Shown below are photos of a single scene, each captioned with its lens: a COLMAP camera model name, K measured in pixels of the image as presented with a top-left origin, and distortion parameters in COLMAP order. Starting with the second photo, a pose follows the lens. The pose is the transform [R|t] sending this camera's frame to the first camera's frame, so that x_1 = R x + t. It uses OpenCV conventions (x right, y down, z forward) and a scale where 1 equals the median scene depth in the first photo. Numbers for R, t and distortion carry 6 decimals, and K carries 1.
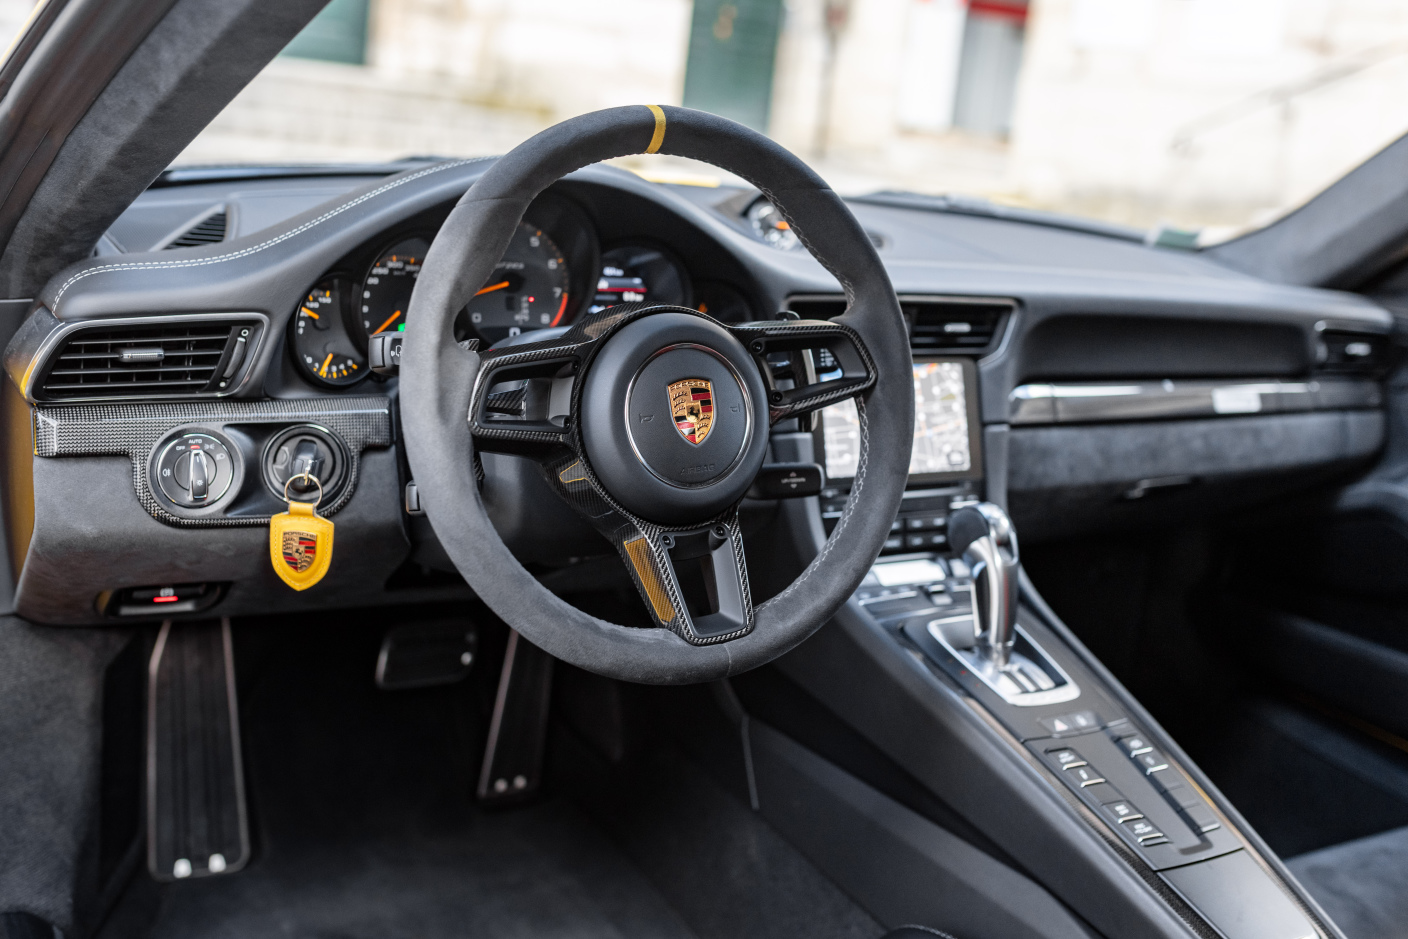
lens RADIAL K [[1384.9, 0, 714.7], [0, 1384.9, 463.4], [0, 0, 1]] dist [0.005883, 0.000000]
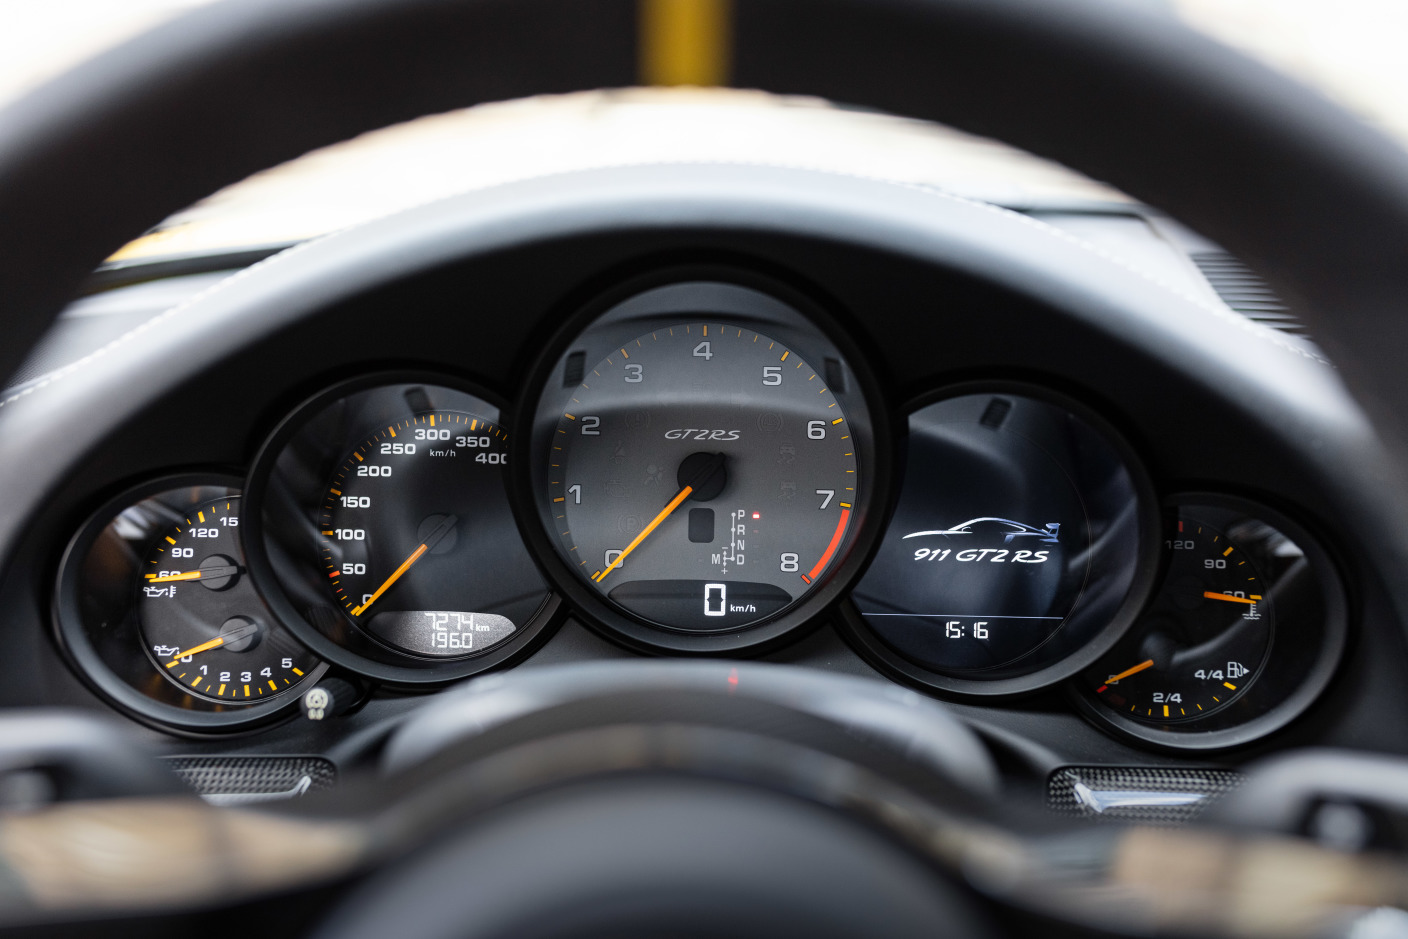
lens RADIAL K [[1384.9, 0, 701.2], [0, 1384.9, 468.0], [0, 0, 1]] dist [0.005883, 0.000000]
pose [[0.846389, 0.055626, -0.529652, 0.078568], [-0.063023, 0.998004, 0.004101, -0.145126], [0.528823, 0.029909, 0.848205, 0.696332]]
